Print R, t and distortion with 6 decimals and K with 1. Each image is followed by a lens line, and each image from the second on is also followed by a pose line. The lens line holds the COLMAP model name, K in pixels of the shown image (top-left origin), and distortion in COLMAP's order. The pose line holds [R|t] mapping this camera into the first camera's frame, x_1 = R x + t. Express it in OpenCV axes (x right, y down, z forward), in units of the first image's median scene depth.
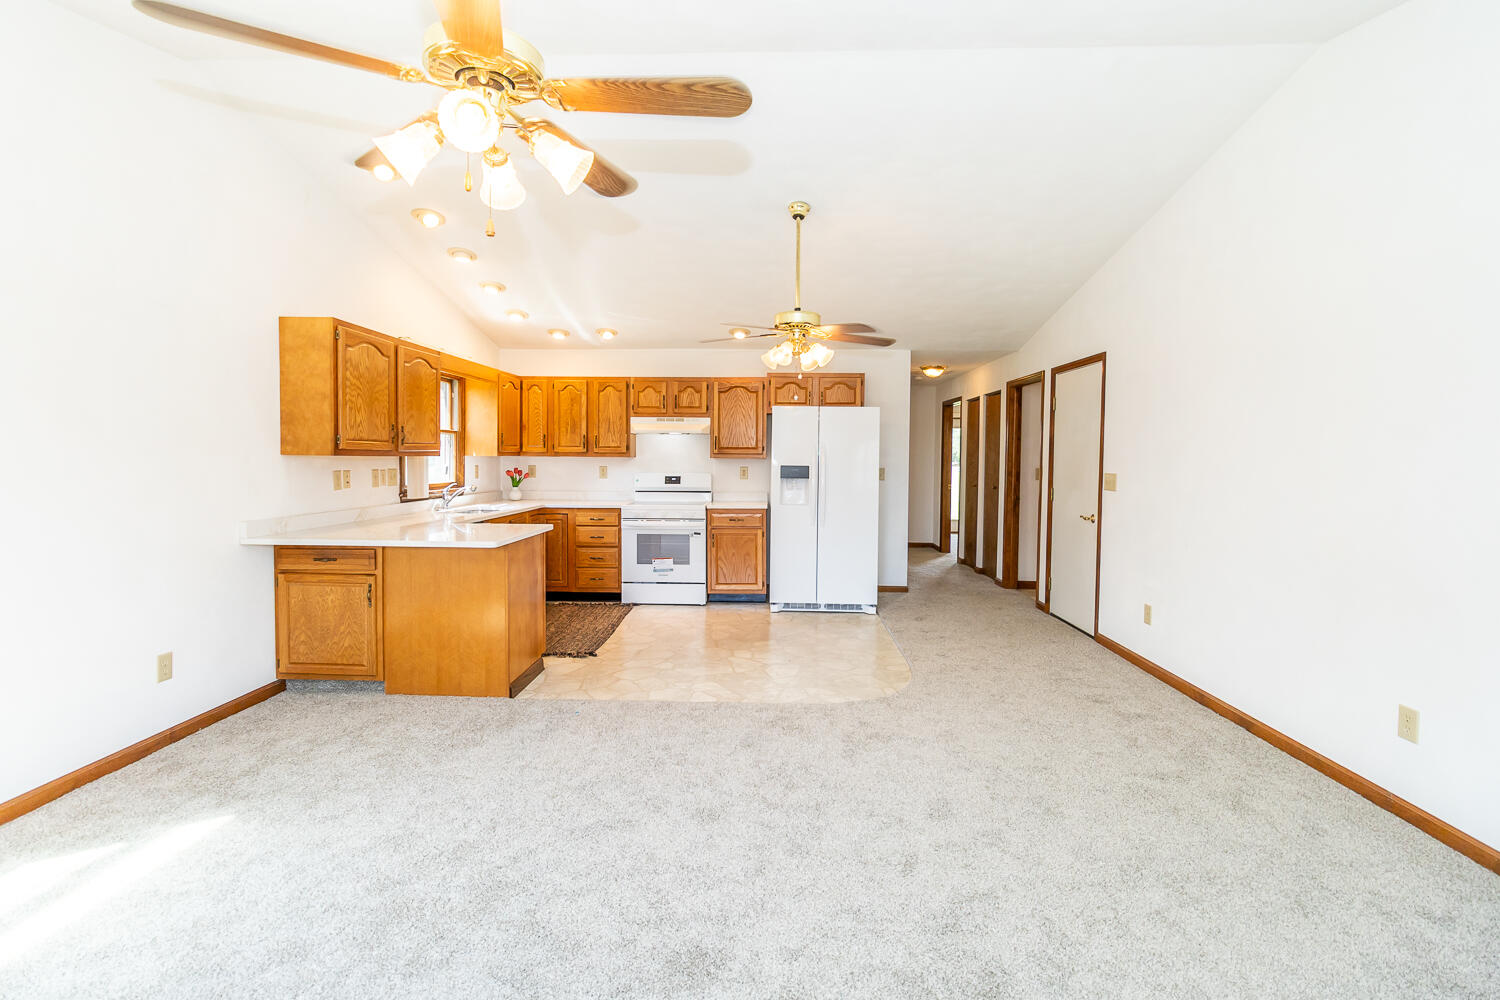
lens RADIAL K [[688.4, 0, 744.5], [0, 688.4, 478.8], [0, 0, 1]] dist [-0.002118, 0.000588]
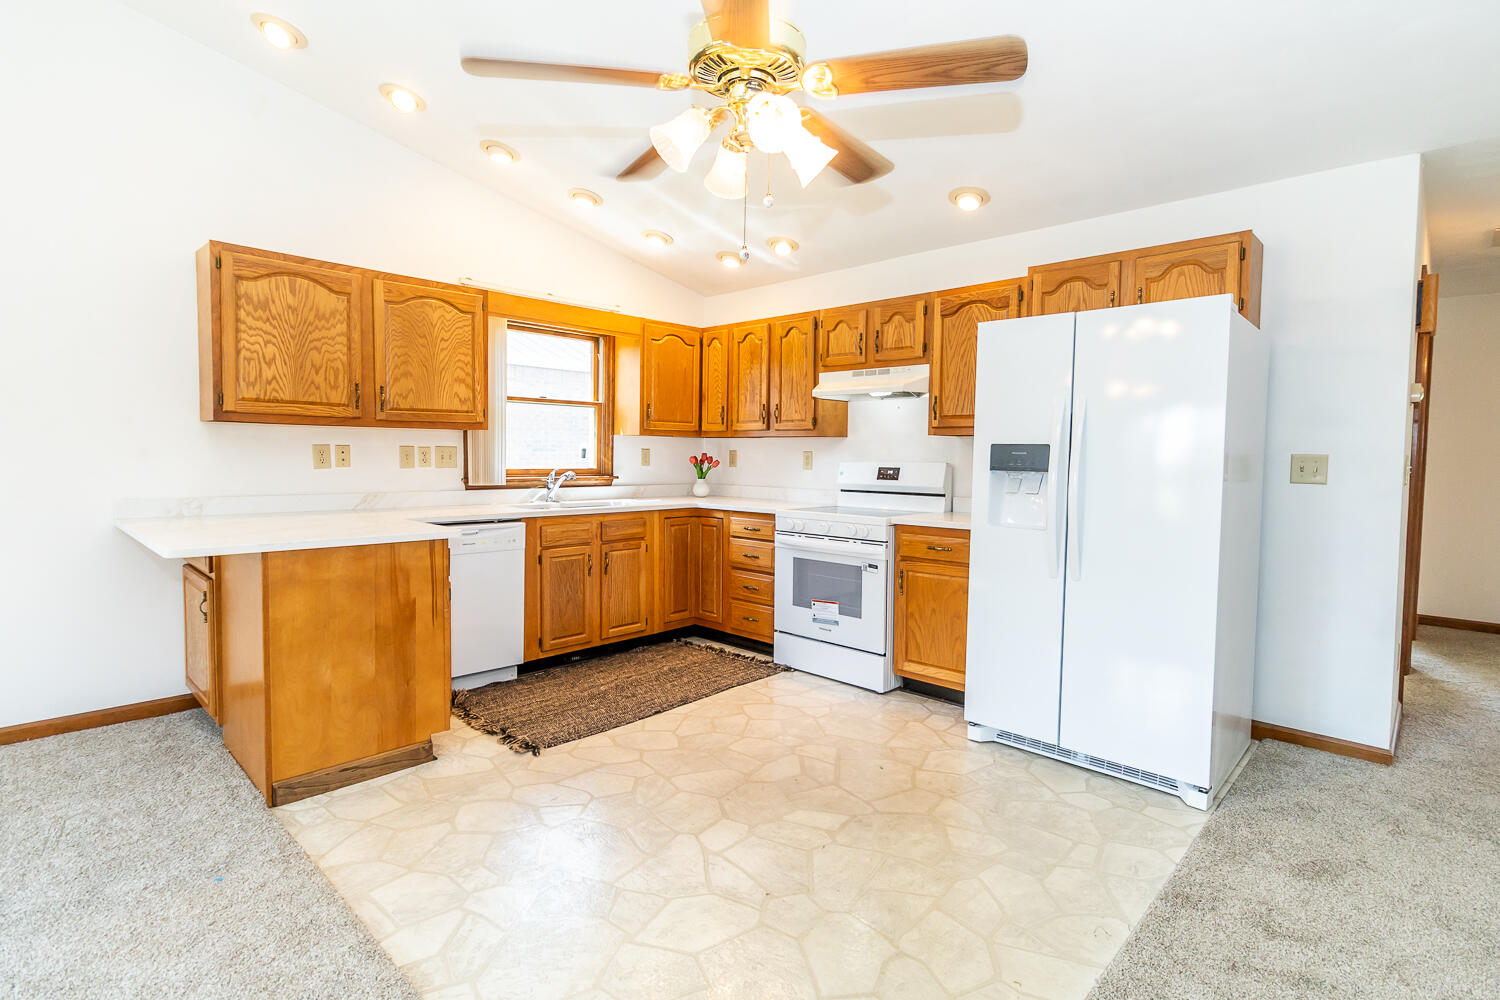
lens RADIAL K [[727.4, 0, 765.1], [0, 727.4, 486.9], [0, 0, 1]] dist [0.000792, 0.001048]
pose [[0.759968, 0.031569, -0.649193, 0.252335], [-0.028151, 0.999481, 0.015648, 0.006863], [0.649351, 0.006383, 0.760462, 0.481976]]
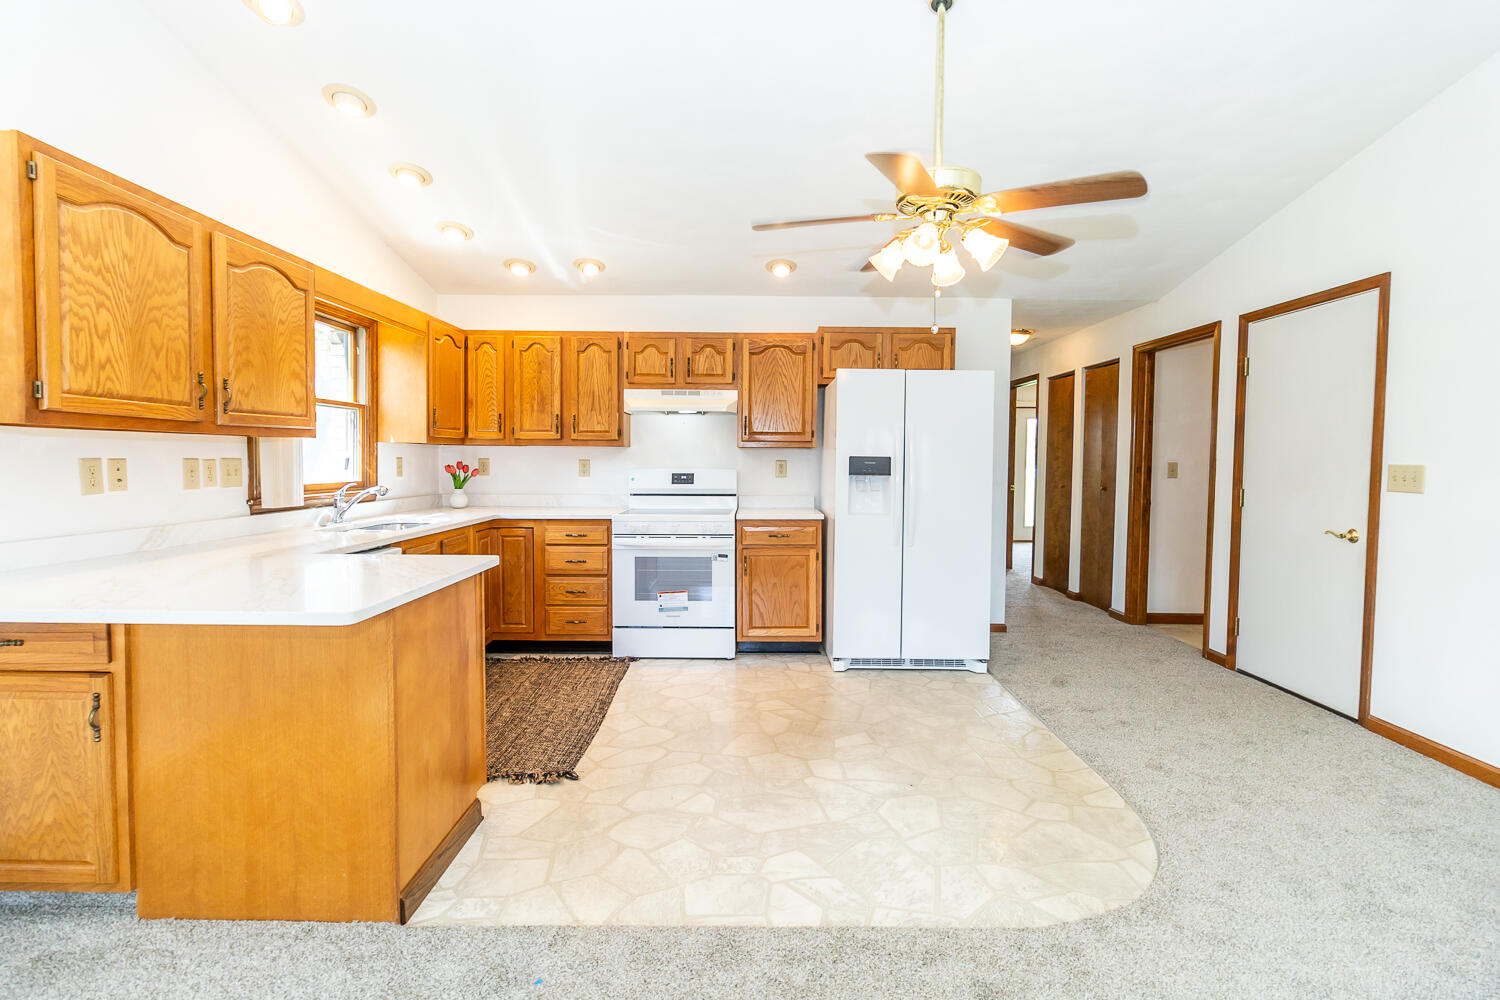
lens RADIAL K [[688.4, 0, 749.1], [0, 688.4, 485.3], [0, 0, 1]] dist [-0.002118, 0.000588]
pose [[0.999225, -0.001468, 0.039332, -0.069273], [0.001218, 0.999979, 0.006390, 0.004482], [-0.039341, -0.006337, 0.999206, 0.309366]]
